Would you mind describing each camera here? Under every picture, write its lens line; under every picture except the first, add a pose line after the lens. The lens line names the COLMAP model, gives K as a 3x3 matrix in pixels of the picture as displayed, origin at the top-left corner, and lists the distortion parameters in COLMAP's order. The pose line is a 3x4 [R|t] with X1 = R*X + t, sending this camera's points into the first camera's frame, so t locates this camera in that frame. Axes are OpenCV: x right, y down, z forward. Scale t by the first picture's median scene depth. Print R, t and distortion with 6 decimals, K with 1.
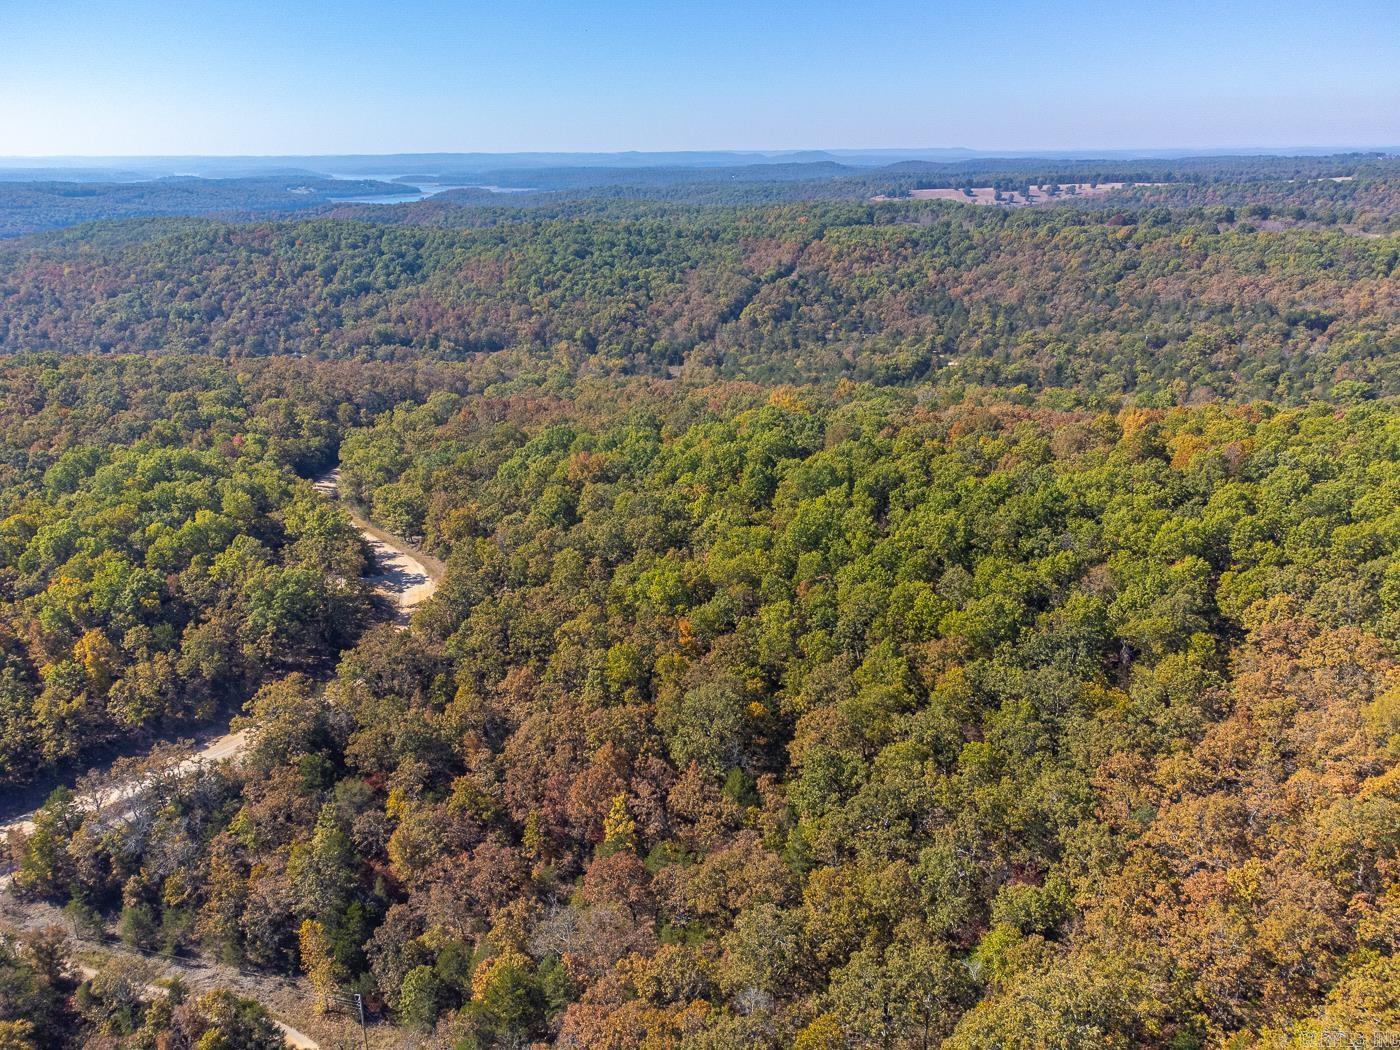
lens RADIAL K [[1036.9, 0, 701.7], [0, 1036.9, 531.6], [0, 0, 1]] dist [0.043742, -0.017582]
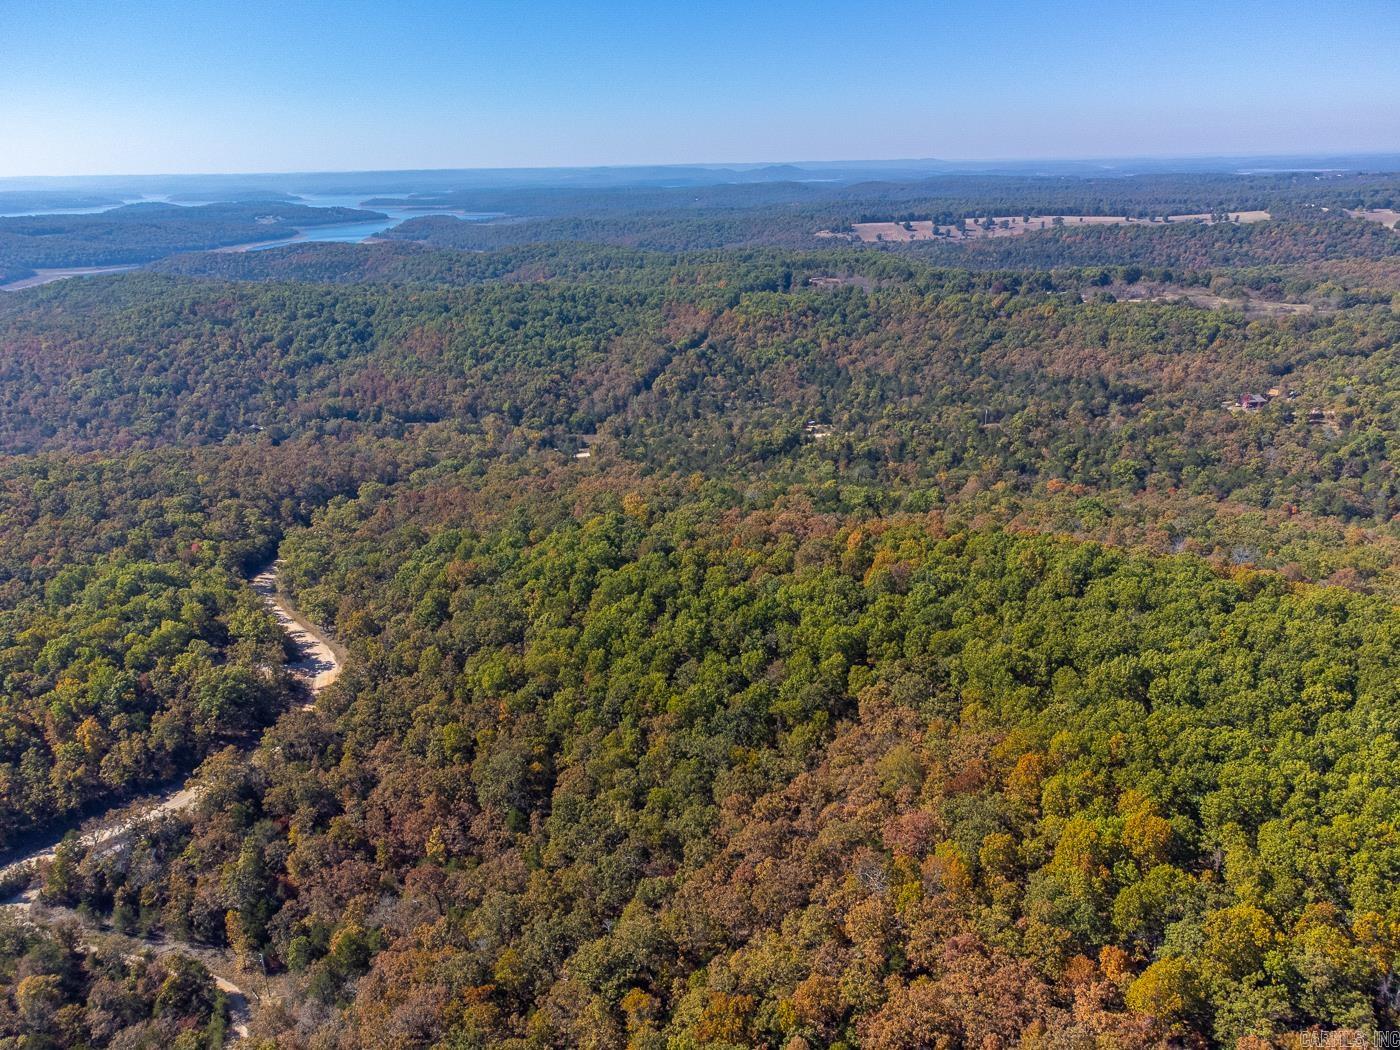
lens RADIAL K [[1036.9, 0, 697.3], [0, 1036.9, 525.2], [0, 0, 1]] dist [0.043742, -0.017582]
pose [[0.999673, -0.017091, 0.019041, 0.181564], [0.017435, 0.999685, -0.018080, -0.102367], [-0.018726, 0.018406, 0.999655, -0.362034]]
